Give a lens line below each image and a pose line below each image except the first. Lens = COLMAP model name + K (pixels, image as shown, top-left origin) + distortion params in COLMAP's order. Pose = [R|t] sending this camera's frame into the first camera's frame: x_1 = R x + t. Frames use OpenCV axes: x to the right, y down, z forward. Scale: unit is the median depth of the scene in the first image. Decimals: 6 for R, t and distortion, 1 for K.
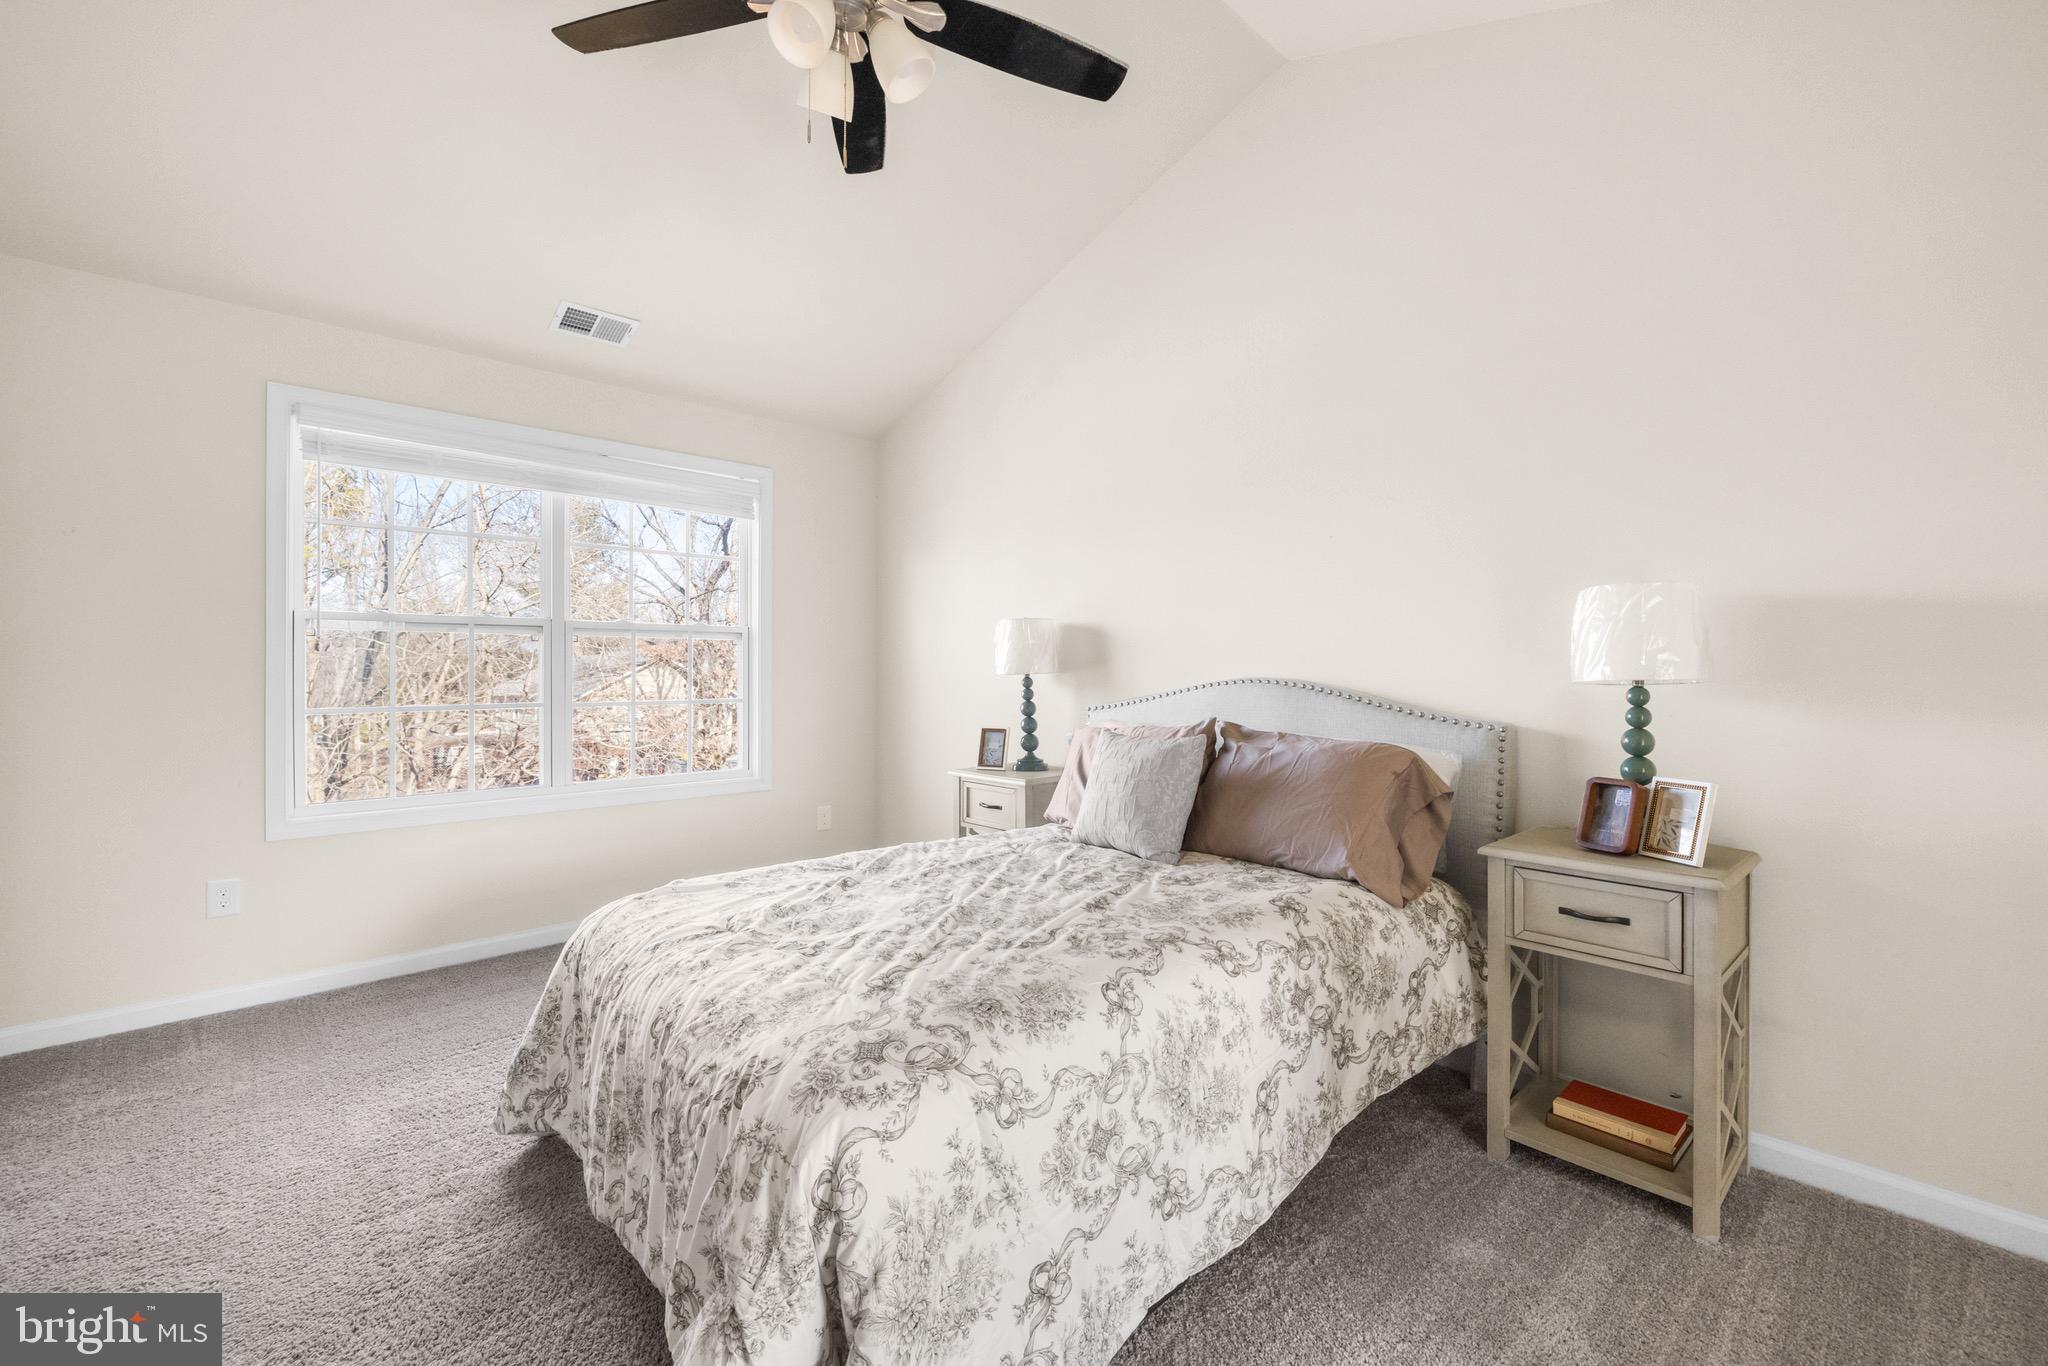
lens RADIAL K [[888.6, 0, 1019.0], [0, 888.6, 666.1], [0, 0, 1]] dist [0.001623, 0.000329]
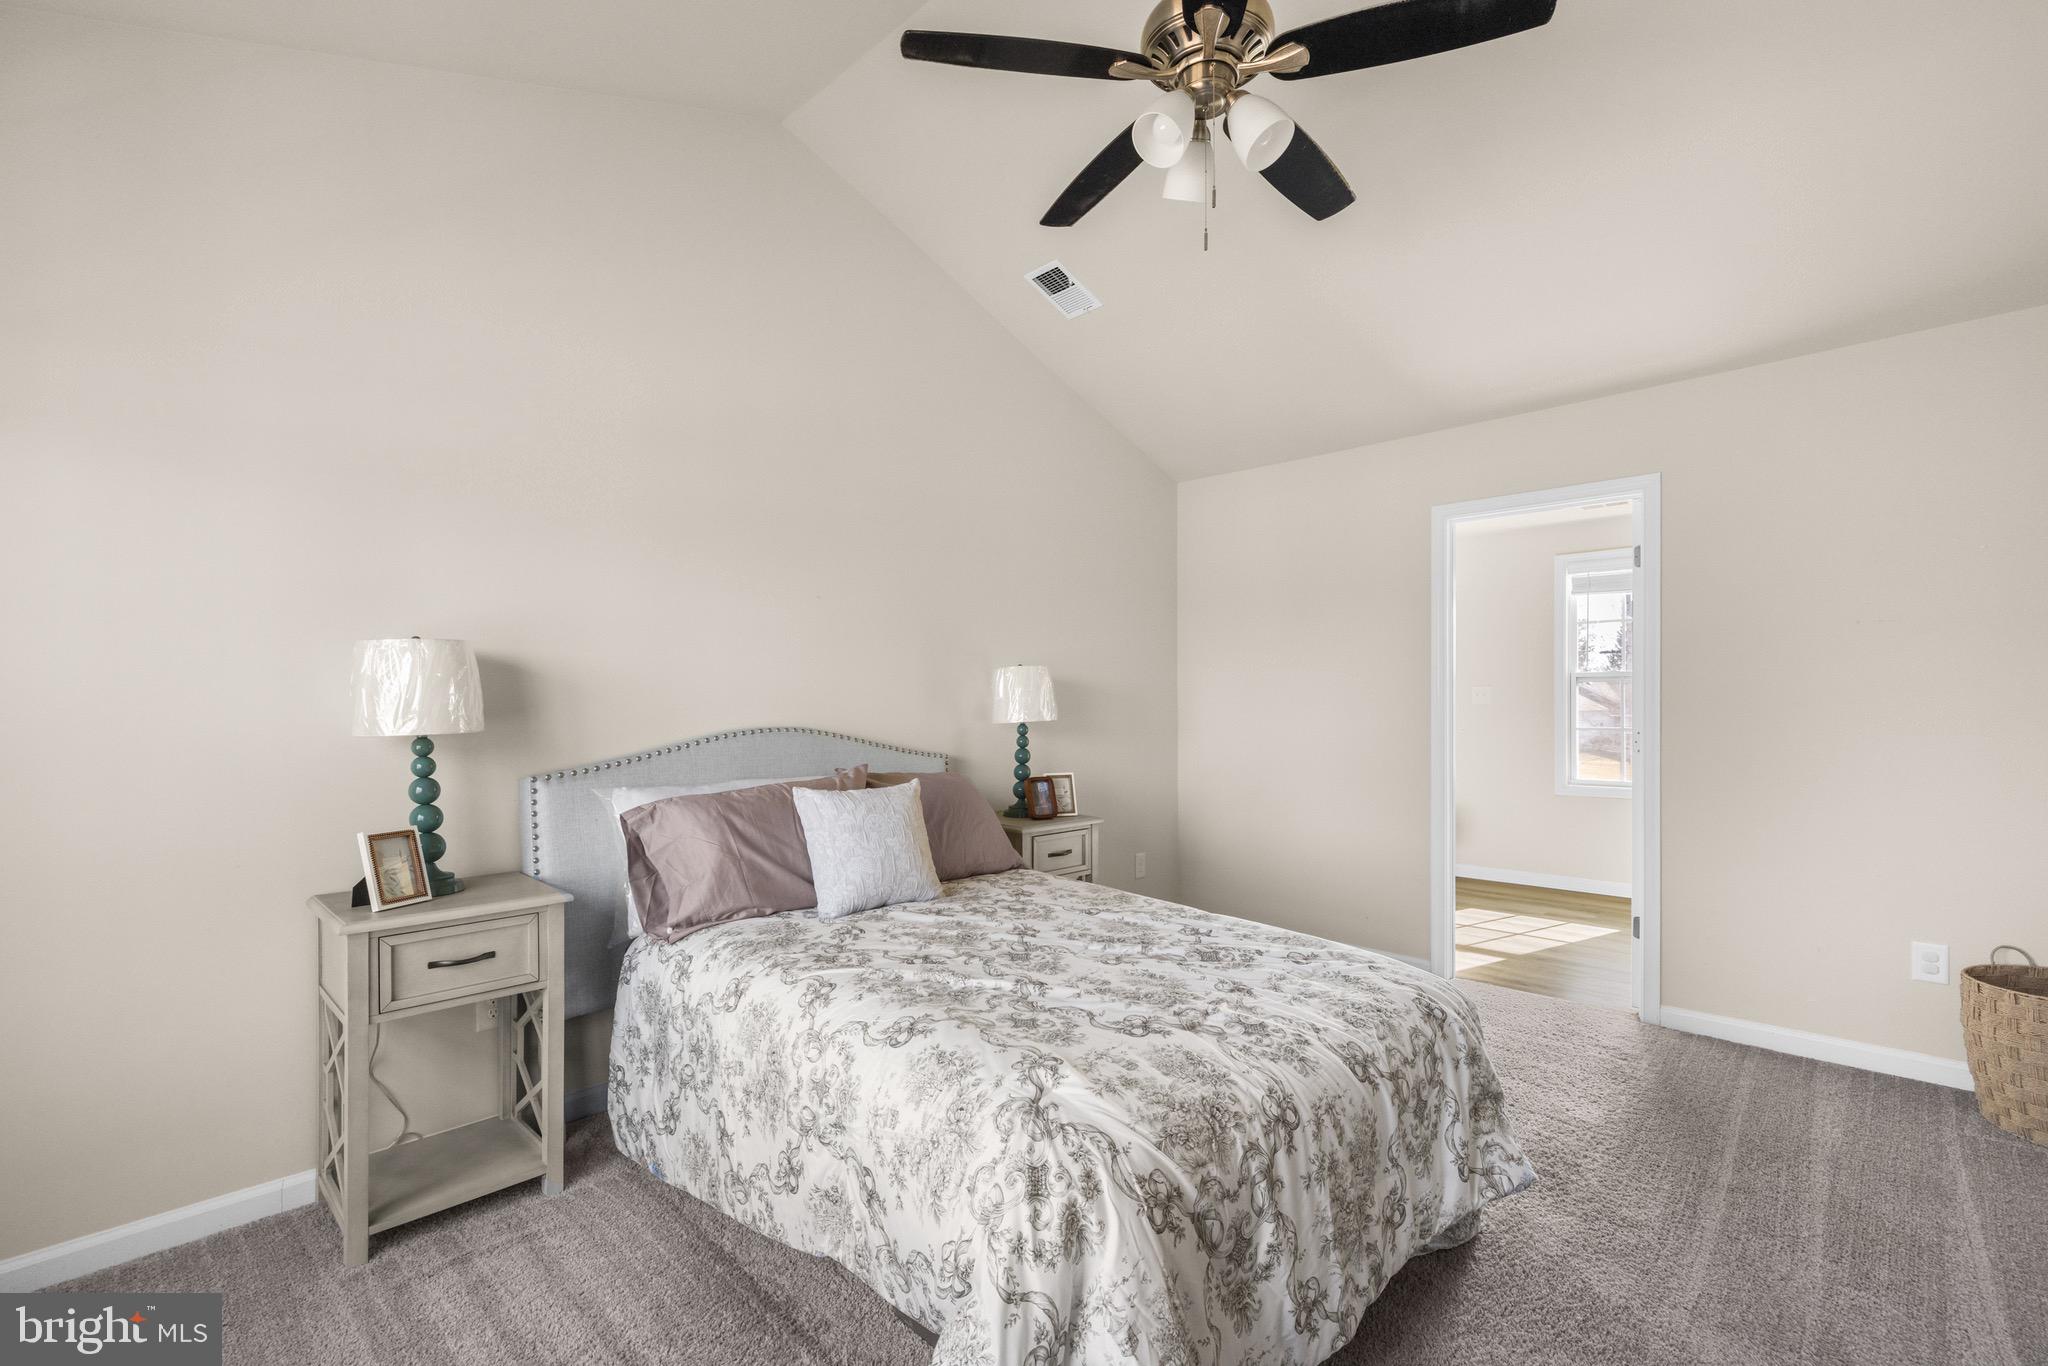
lens RADIAL K [[891.2, 0, 1024.7], [0, 891.2, 708.3], [0, 0, 1]] dist [0.000254, 0.000059]
pose [[-0.053591, 0.002080, 0.998561, -0.766374], [0.007763, 0.999968, -0.001667, -0.004176], [-0.998533, 0.007662, -0.053605, 0.785811]]
